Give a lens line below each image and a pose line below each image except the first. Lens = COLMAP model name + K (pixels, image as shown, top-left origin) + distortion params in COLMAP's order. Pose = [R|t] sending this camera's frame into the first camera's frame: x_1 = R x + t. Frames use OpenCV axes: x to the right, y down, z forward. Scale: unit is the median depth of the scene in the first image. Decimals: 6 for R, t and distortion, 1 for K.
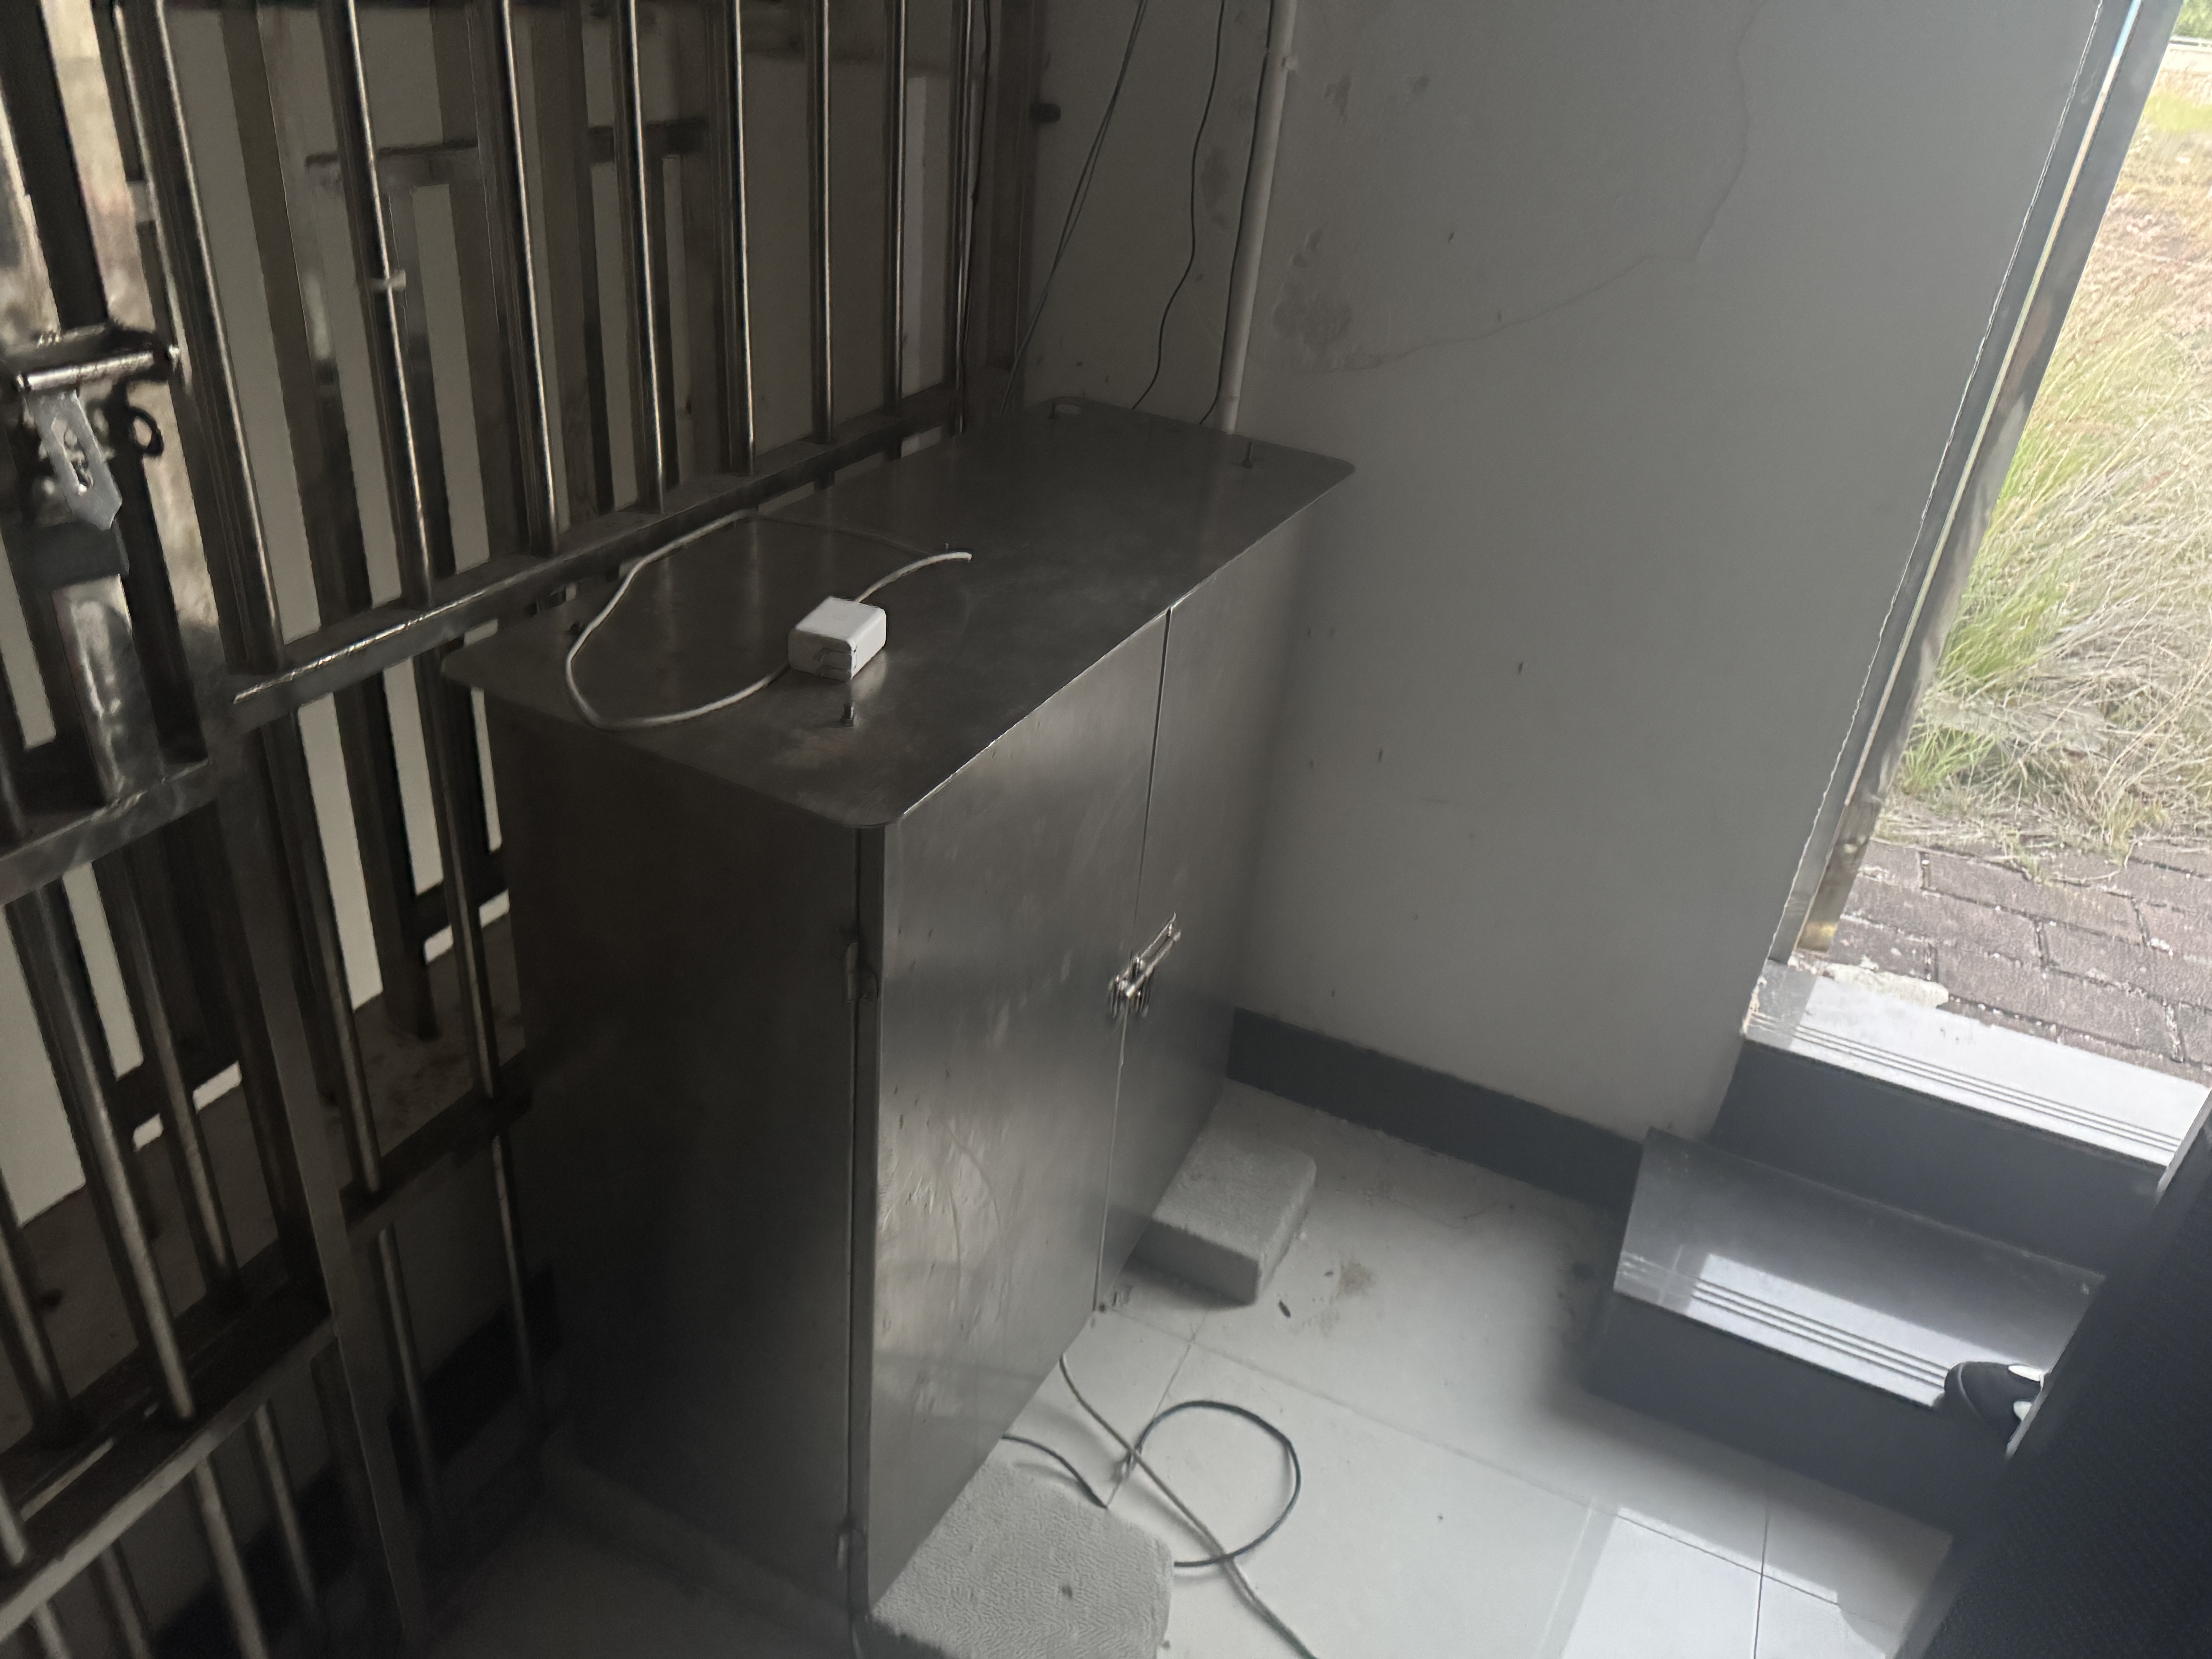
lens RADIAL K [[1586.6, 0, 1097.2], [0, 1586.6, 817.0], [0, 0, 1]] dist [0.001245, -0.004905]
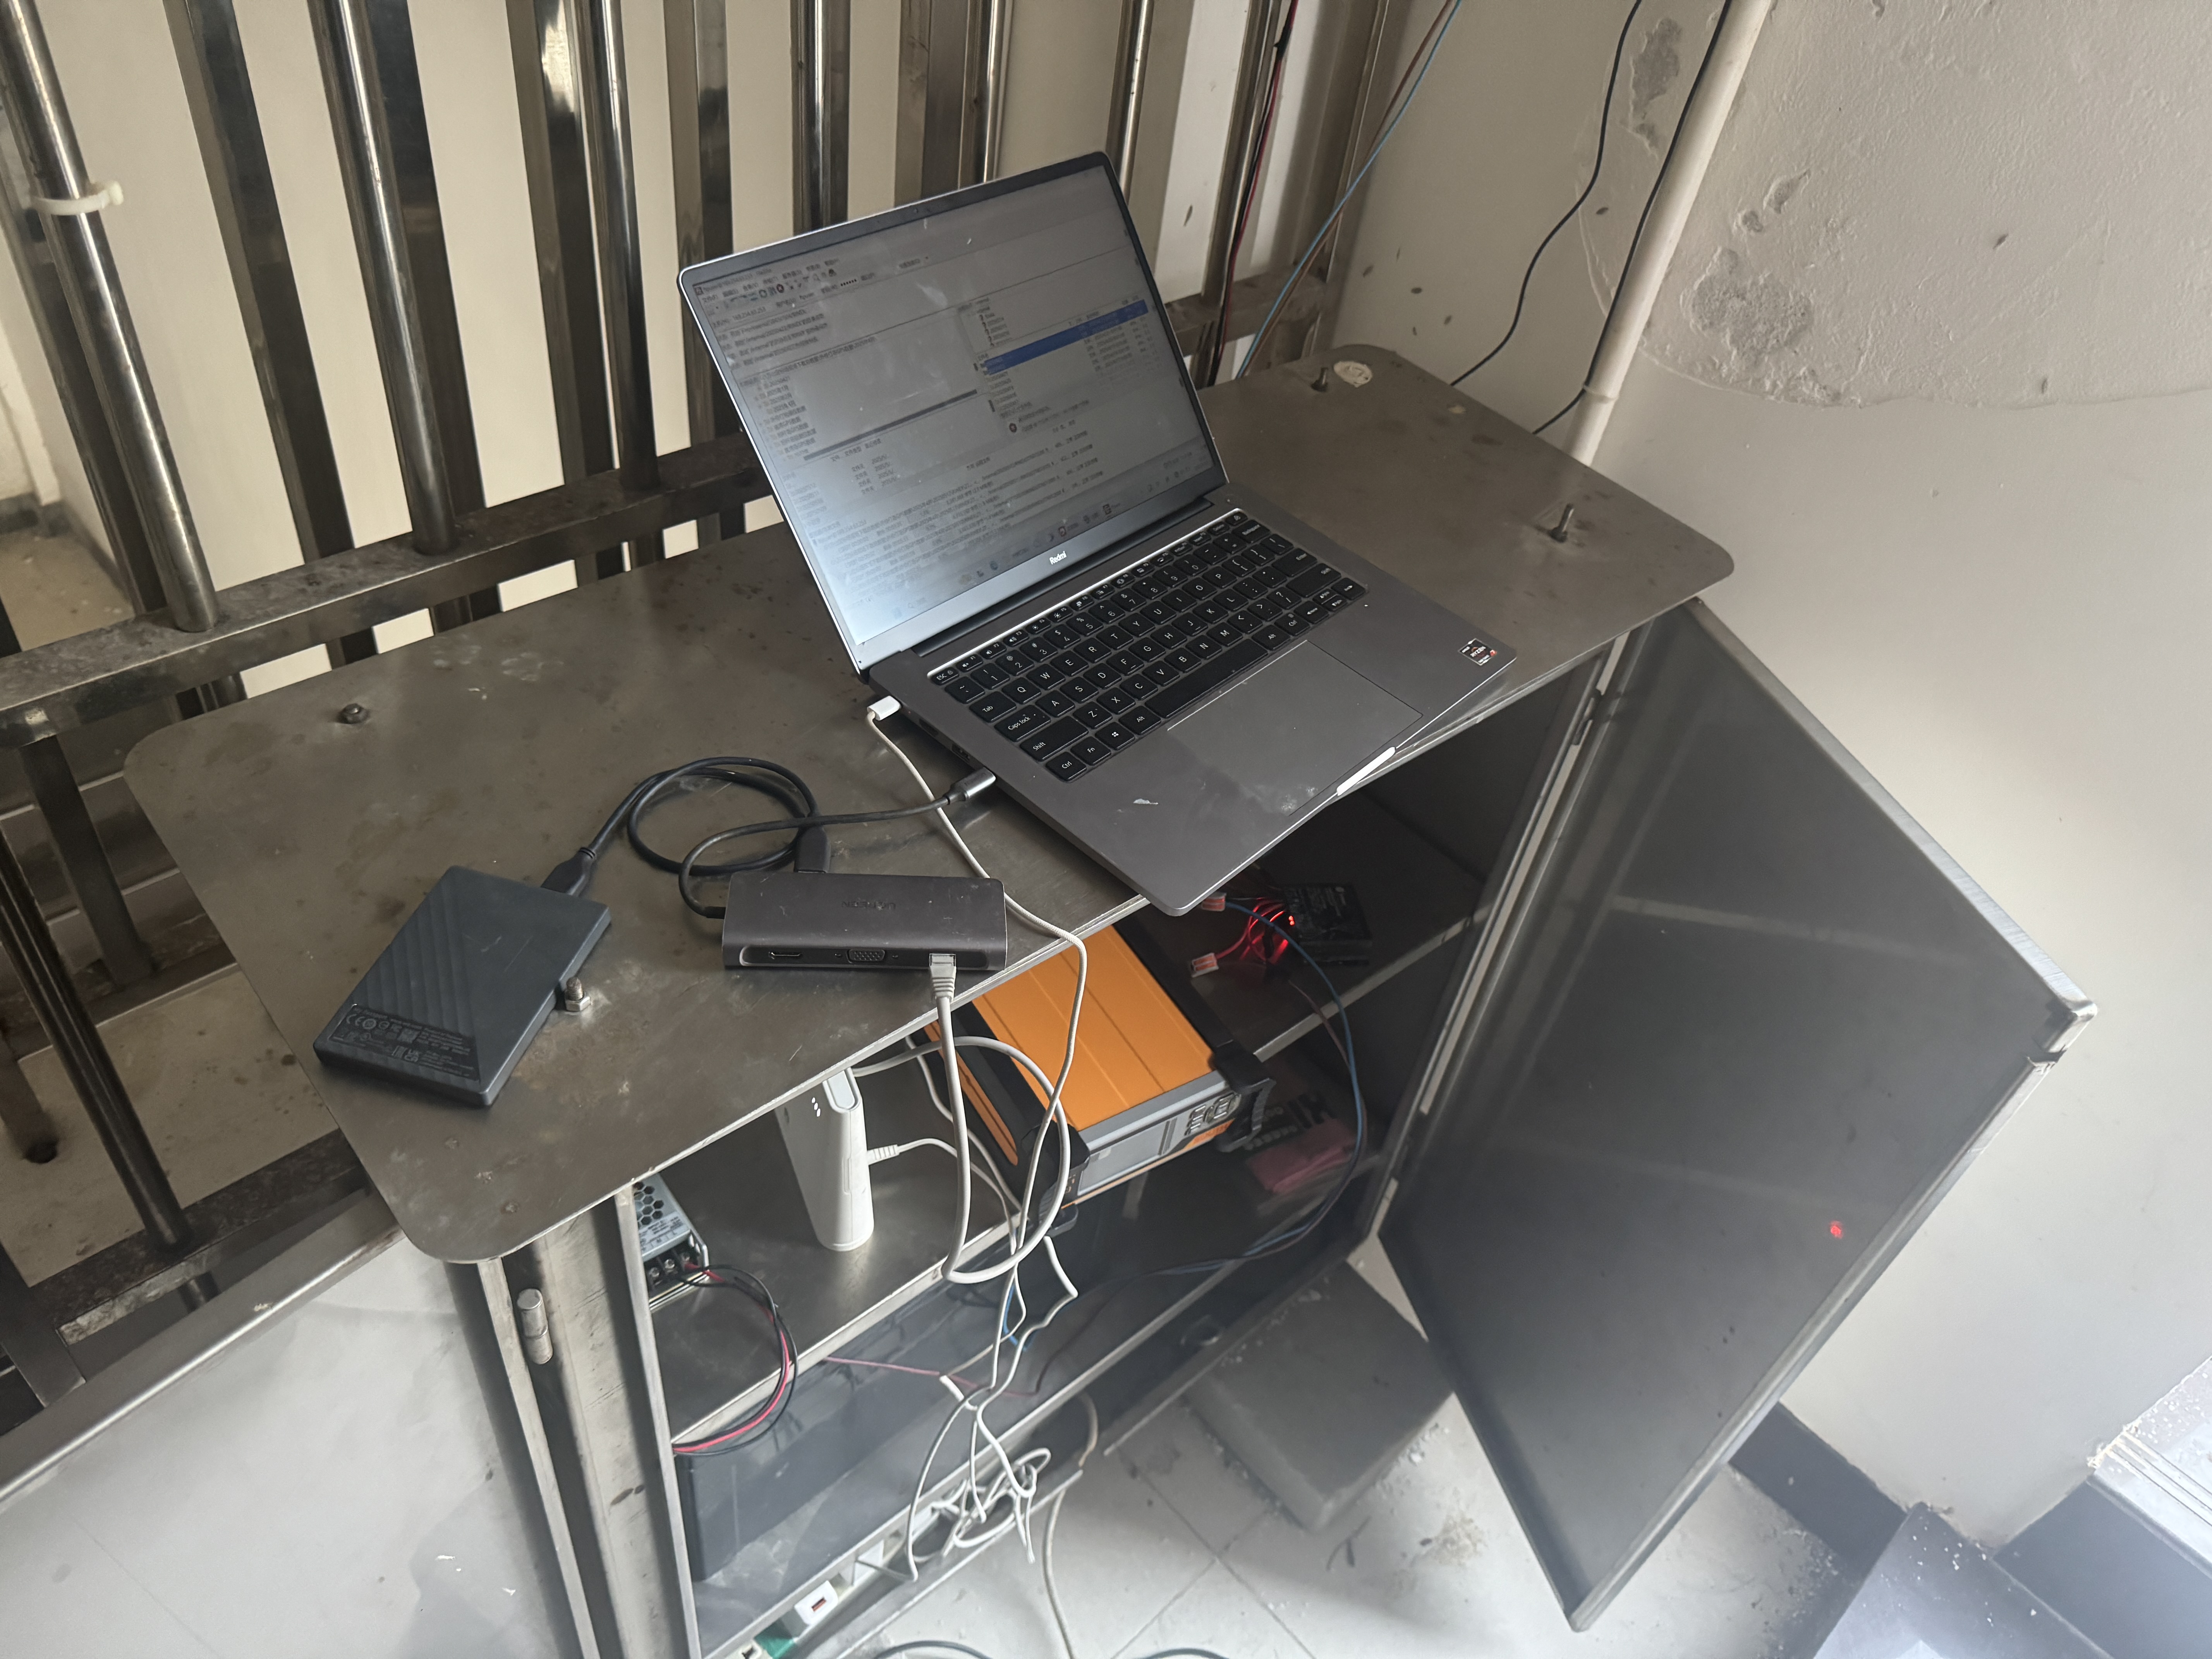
lens RADIAL K [[1593.0, 0, 1113.4], [0, 1593.0, 832.3], [0, 0, 1]] dist [0.037914, -0.074850]
pose [[0.925650, 0.277821, -0.256882, 0.128629], [-0.226150, 0.950504, 0.213071, -0.203099], [0.303363, -0.139135, 0.942662, 0.287033]]
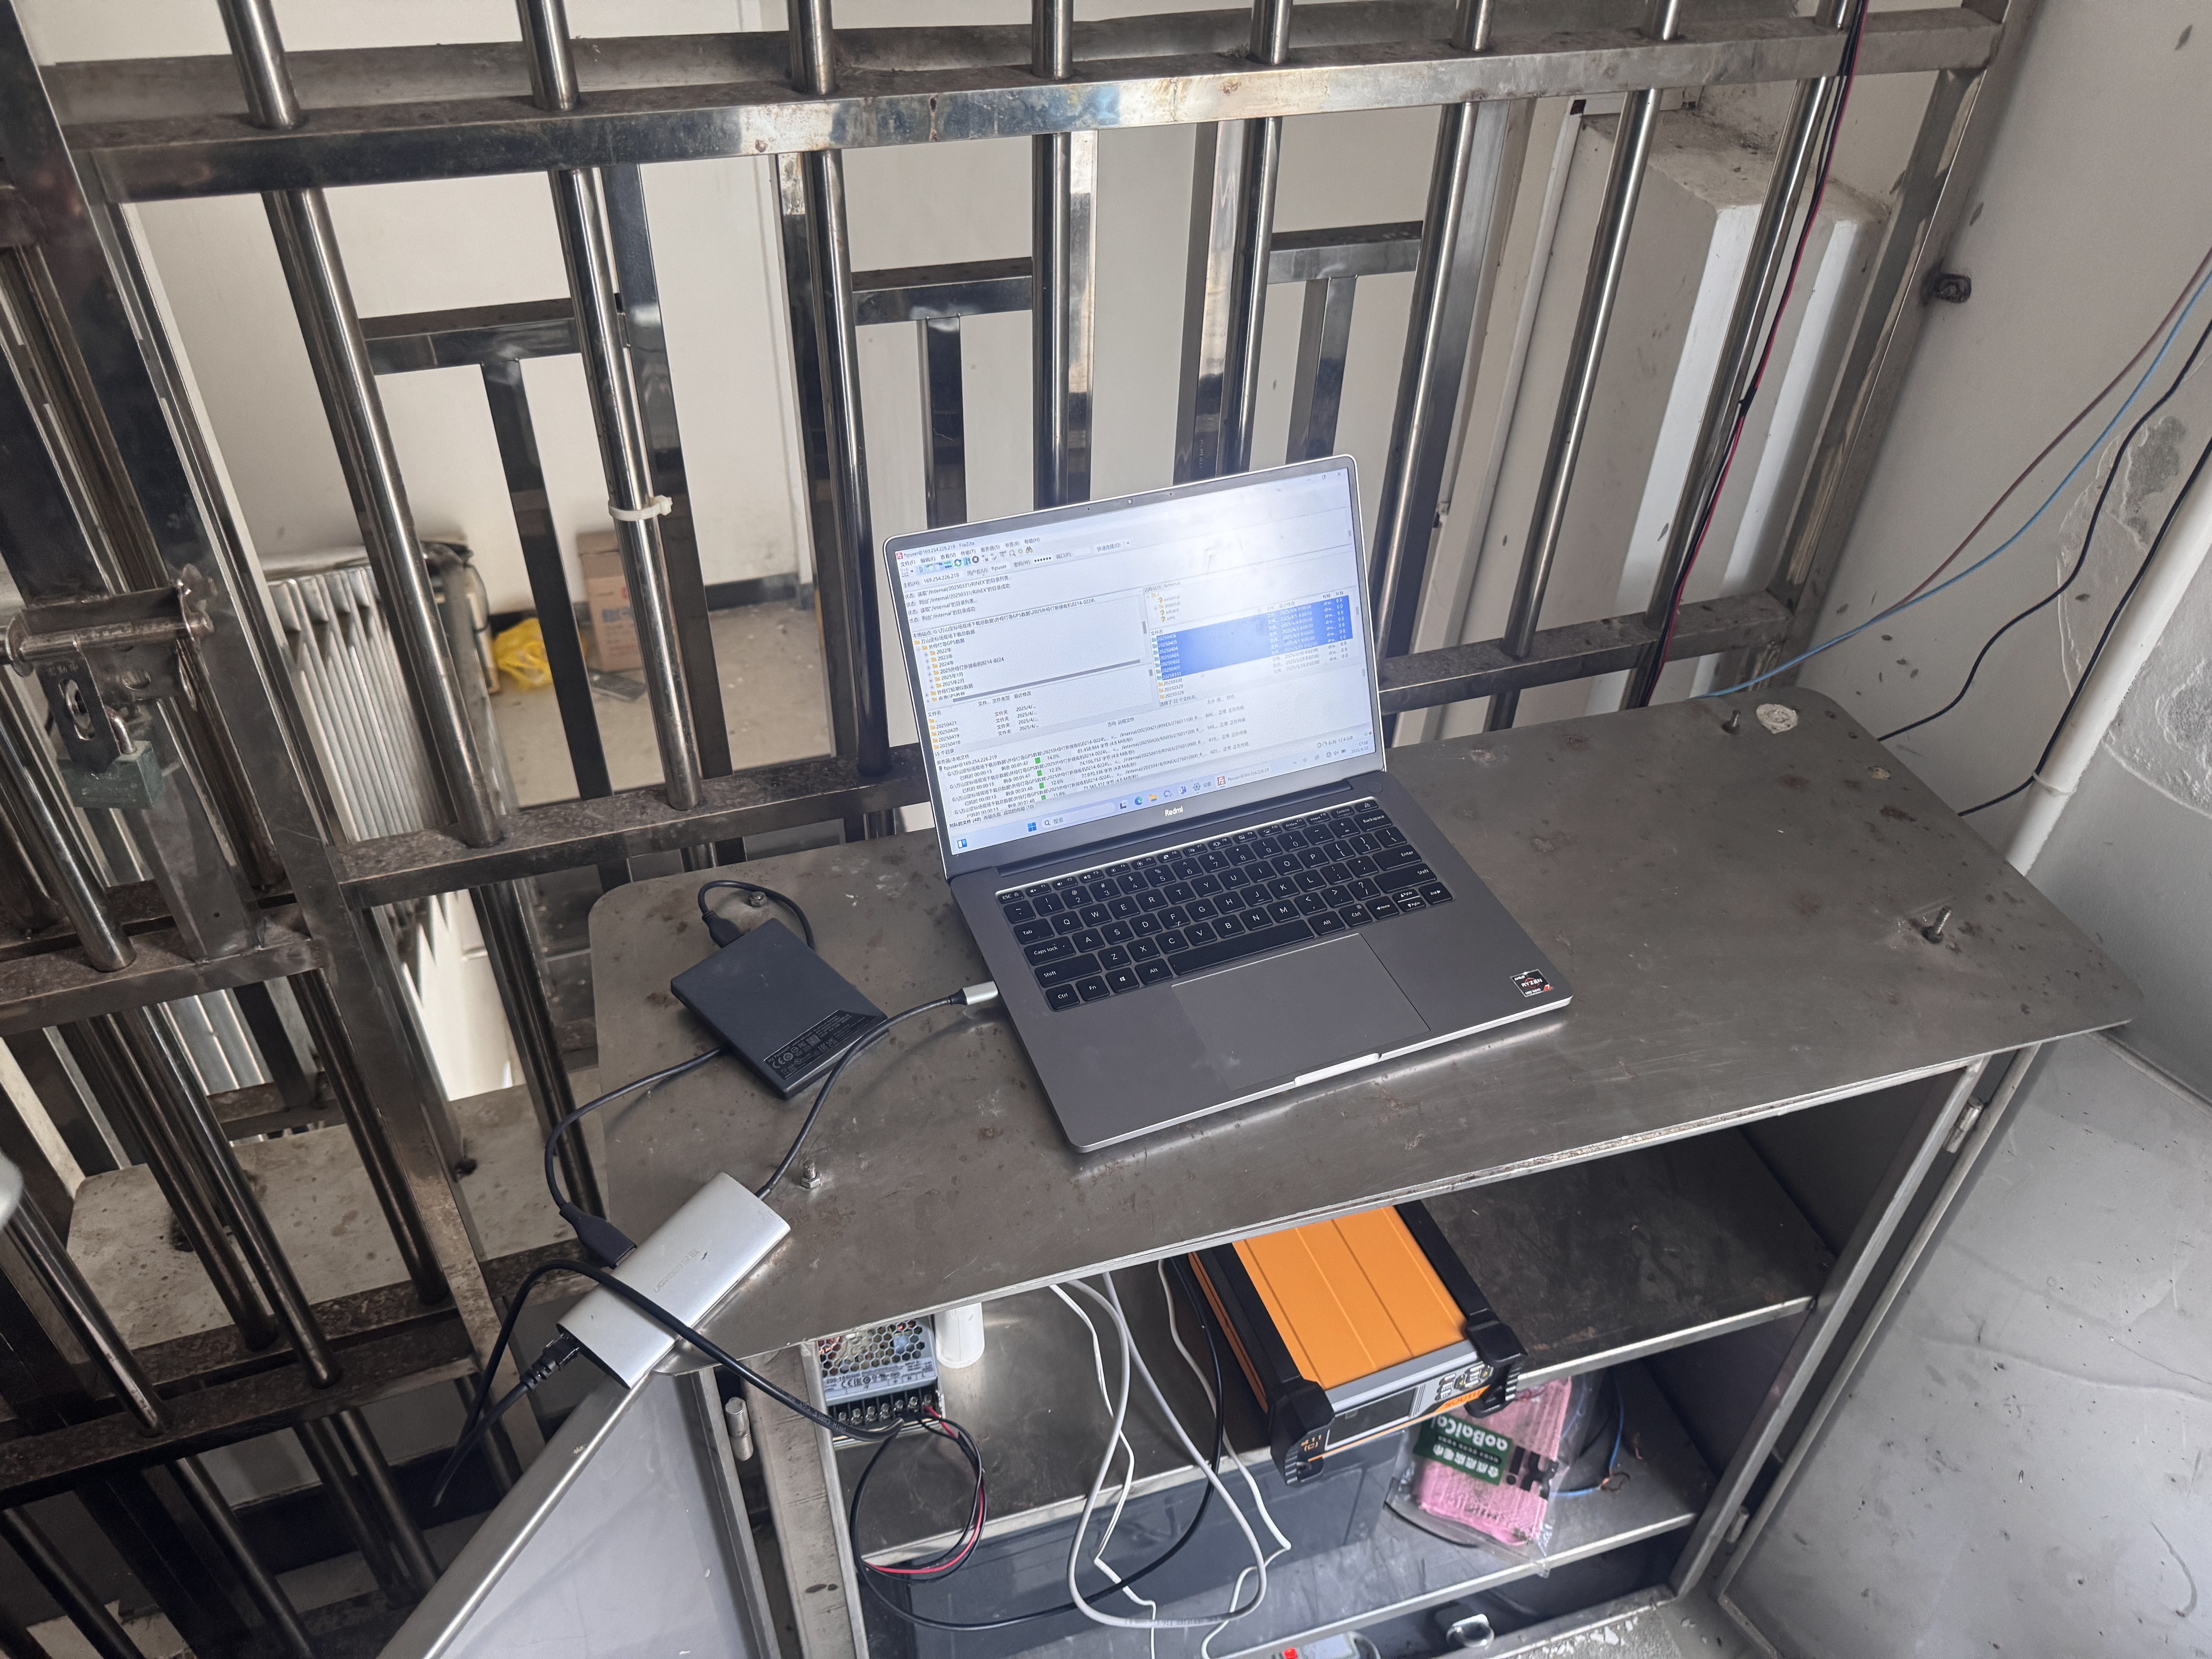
lens RADIAL K [[1583.6, 0, 1105.2], [0, 1583.6, 802.3], [0, 0, 1]] dist [0.064735, -0.098003]
pose [[0.680544, 0.402669, -0.612142, 0.236642], [-0.334002, 0.914088, 0.229967, -0.303885], [0.652153, 0.047955, 0.756570, 0.298274]]
